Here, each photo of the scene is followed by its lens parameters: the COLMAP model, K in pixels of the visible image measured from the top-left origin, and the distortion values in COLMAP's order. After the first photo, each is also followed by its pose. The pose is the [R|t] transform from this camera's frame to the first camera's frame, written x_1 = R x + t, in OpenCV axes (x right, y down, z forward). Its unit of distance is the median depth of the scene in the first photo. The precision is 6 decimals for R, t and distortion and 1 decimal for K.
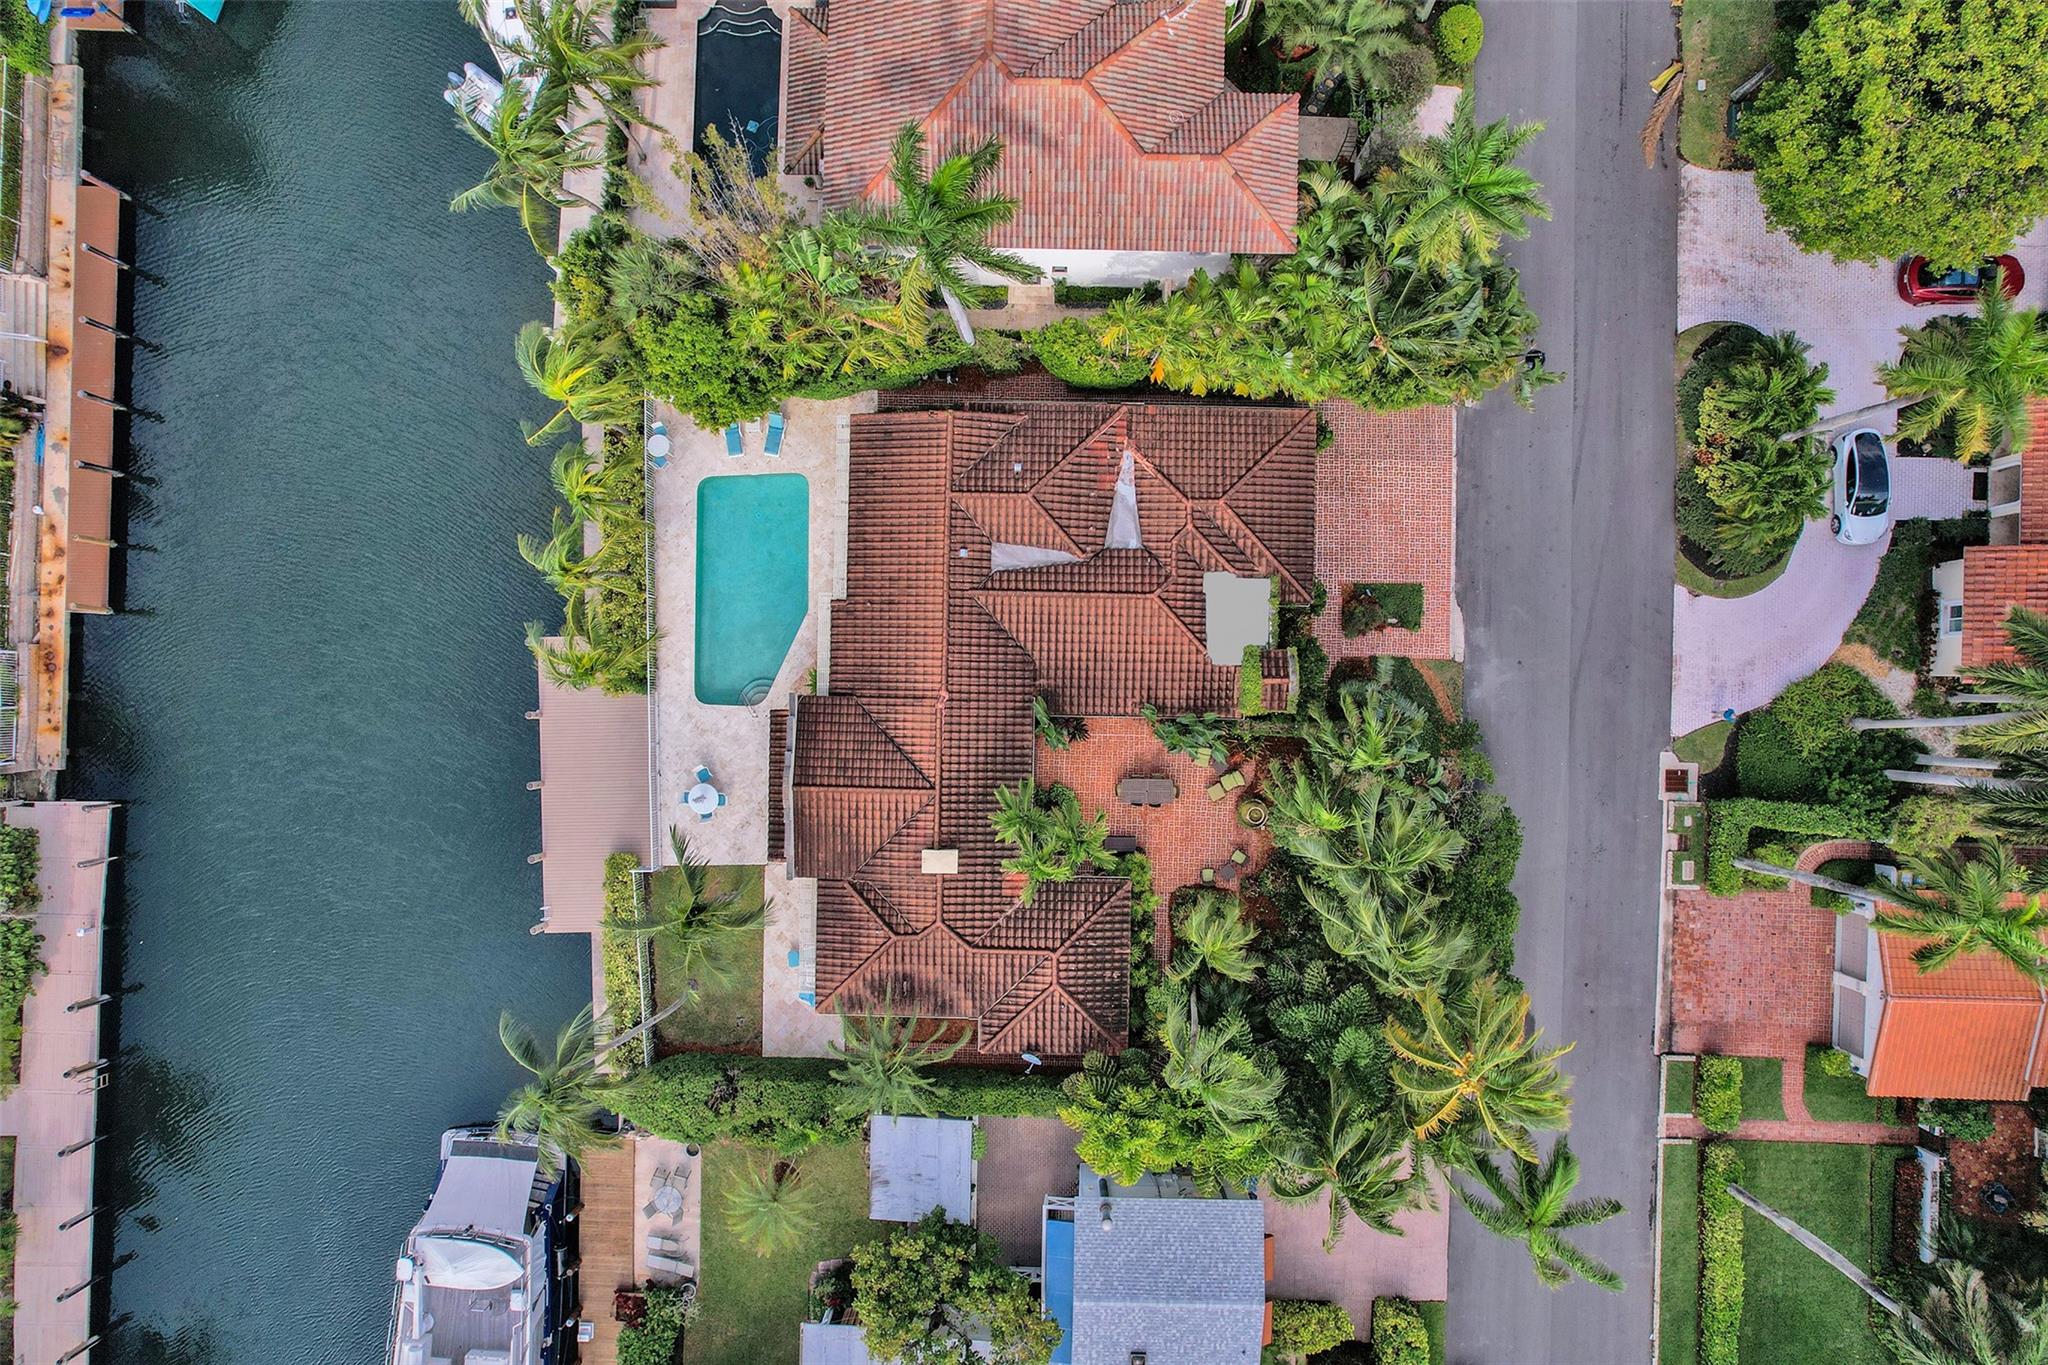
lens RADIAL K [[1385.2, 0, 1024.0], [0, 1385.2, 682.5], [0, 0, 1]] dist [-0.021506, 0.008144]
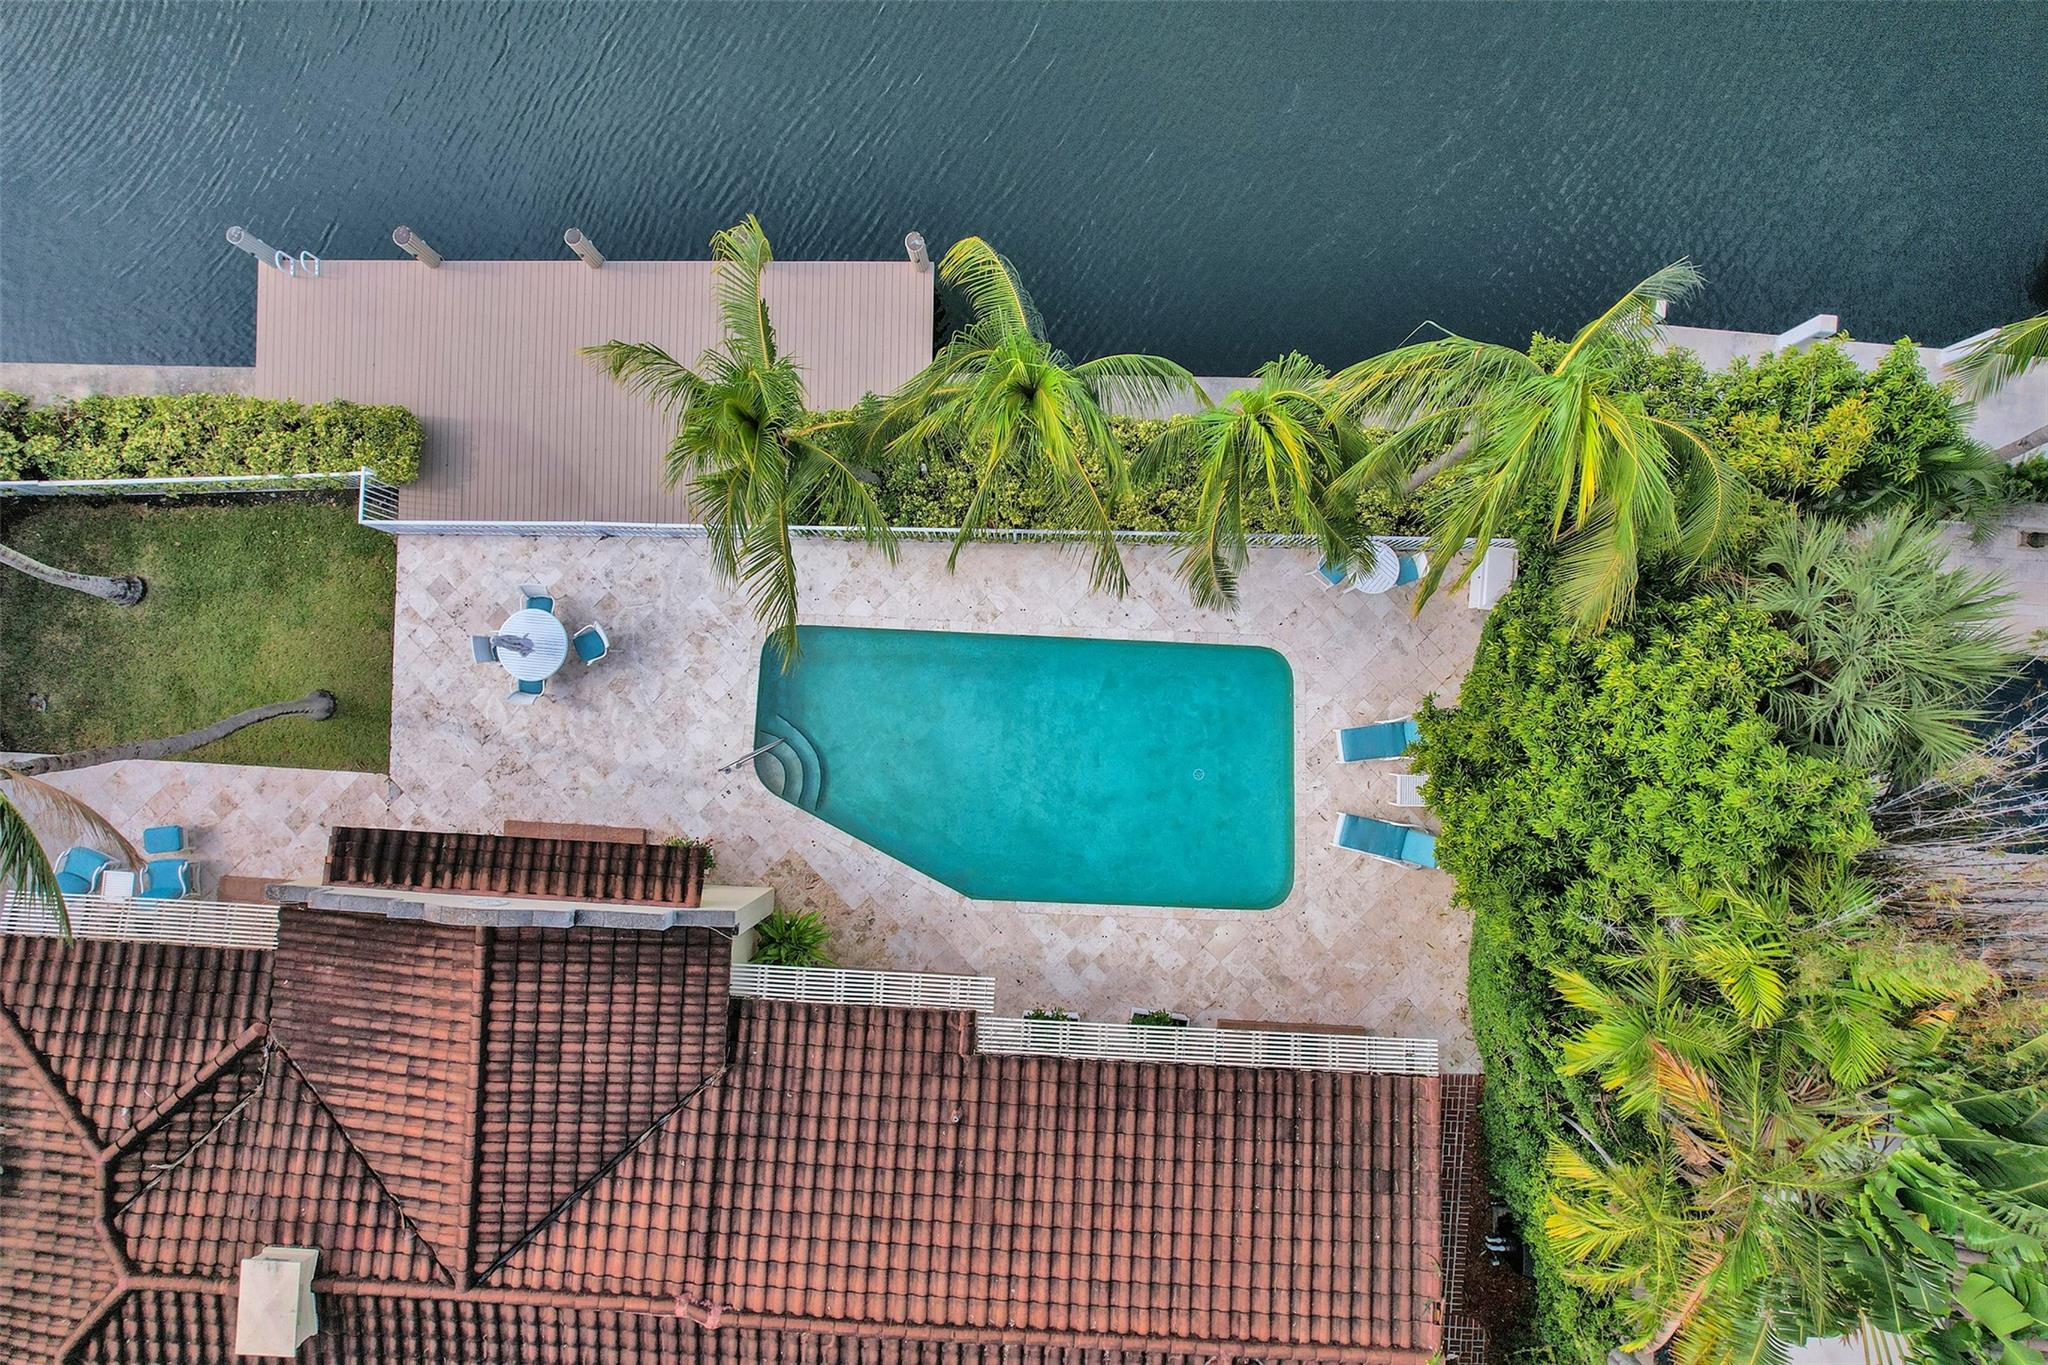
lens RADIAL K [[1385.2, 0, 1024.0], [0, 1385.2, 682.5], [0, 0, 1]] dist [-0.021506, 0.008144]
pose [[-0.035290, 0.999335, -0.009140, -0.232328], [-0.999272, -0.035153, 0.014822, -0.076901], [0.014491, 0.009656, 0.999848, 0.609010]]
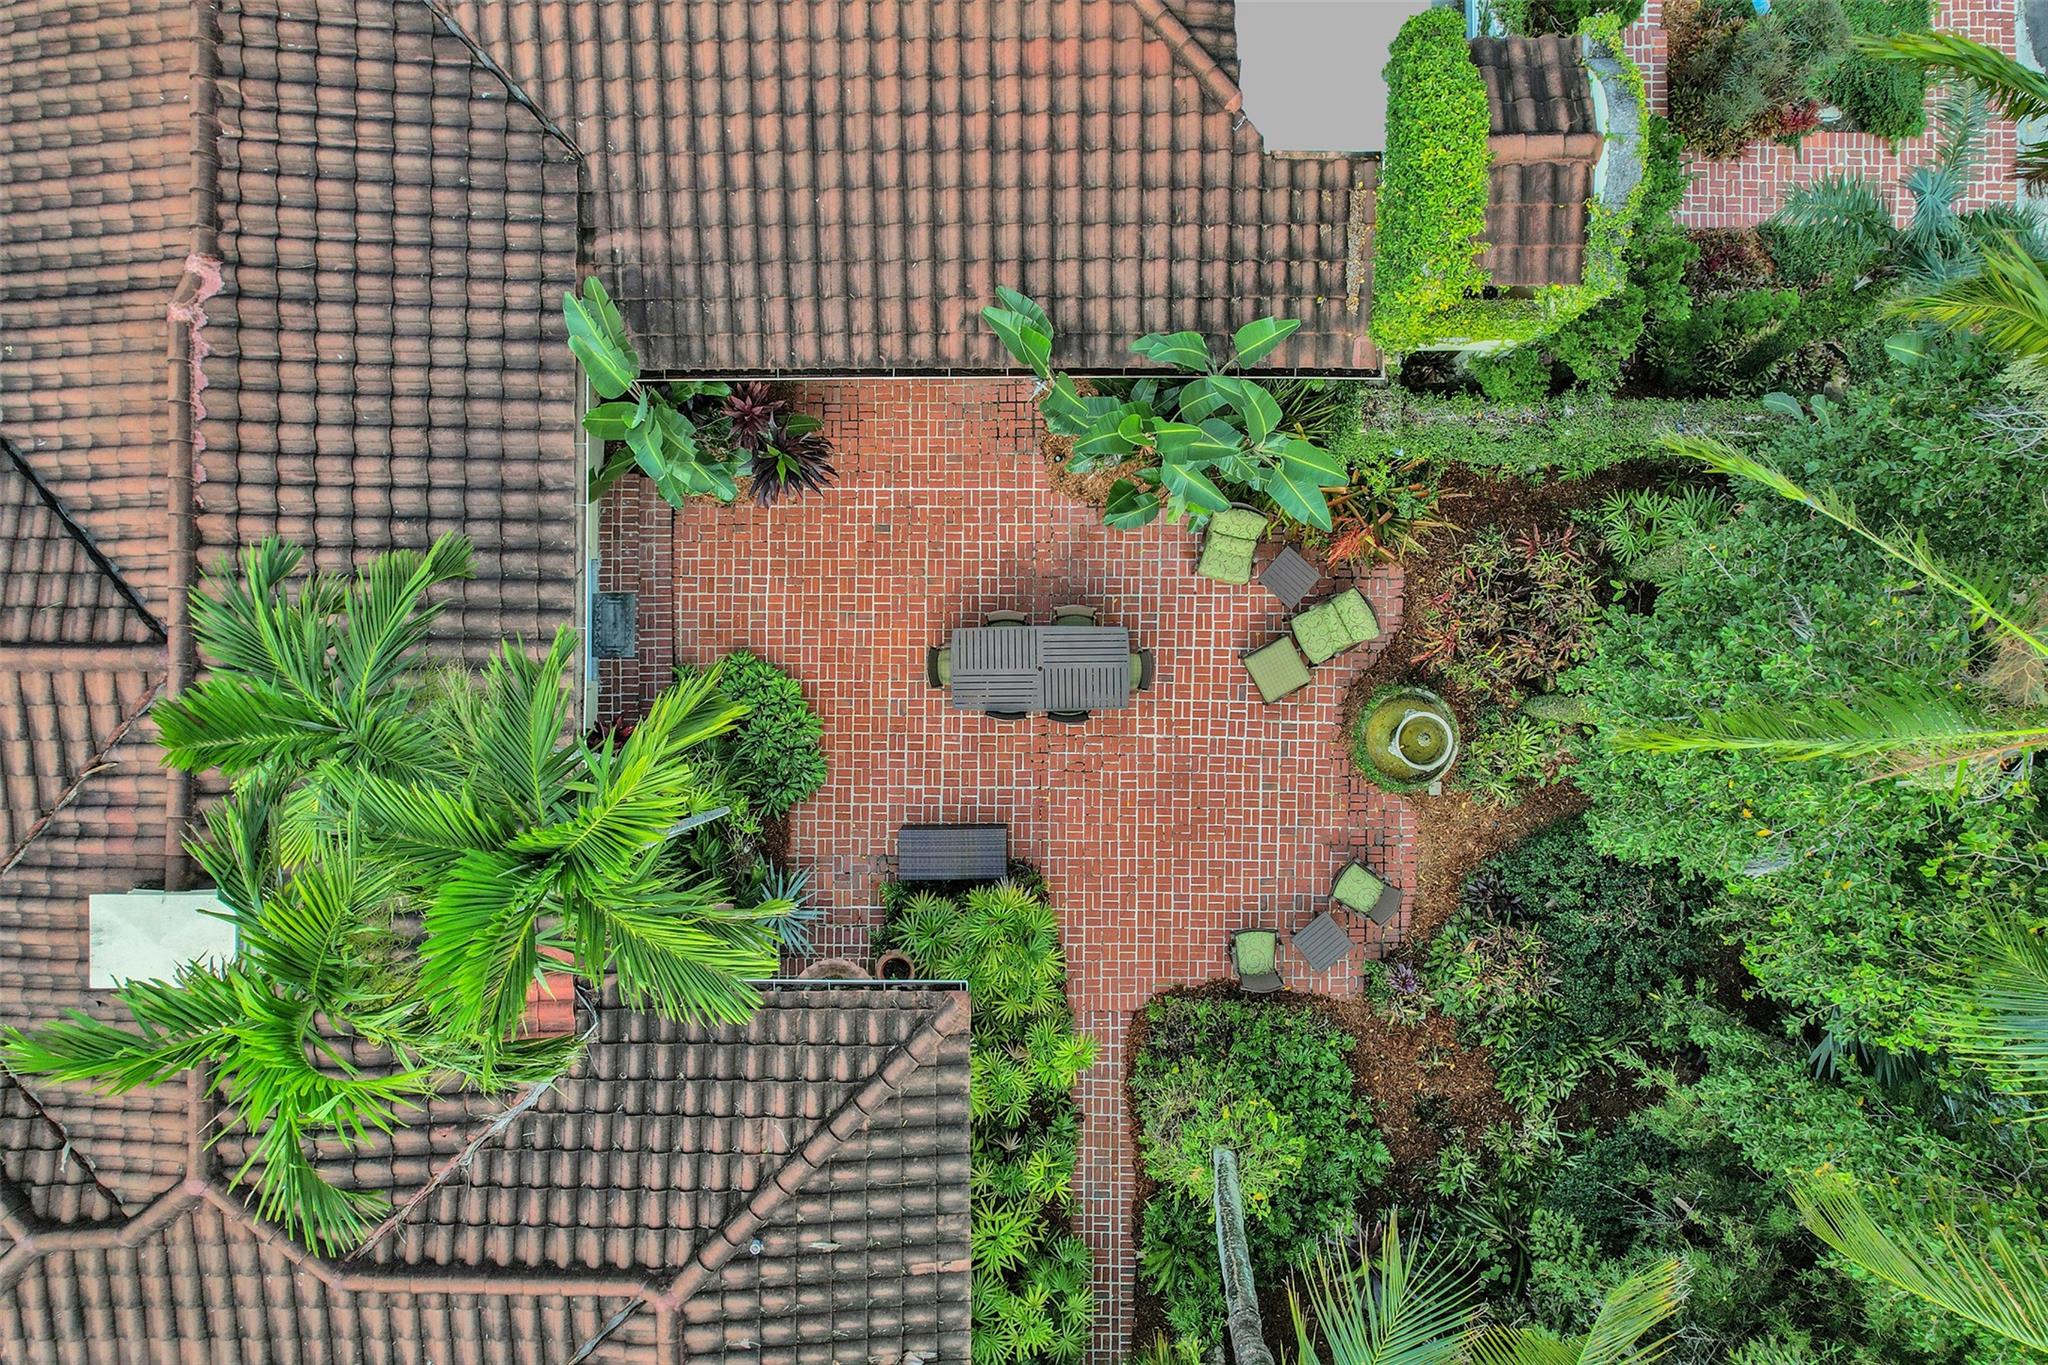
lens RADIAL K [[1385.2, 0, 1024.0], [0, 1385.2, 682.5], [0, 0, 1]] dist [-0.021506, 0.008144]
pose [[0.999789, -0.020228, 0.003593, 0.088240], [0.020262, 0.999749, -0.009527, 0.087950], [-0.003400, 0.009598, 0.999948, 0.742703]]
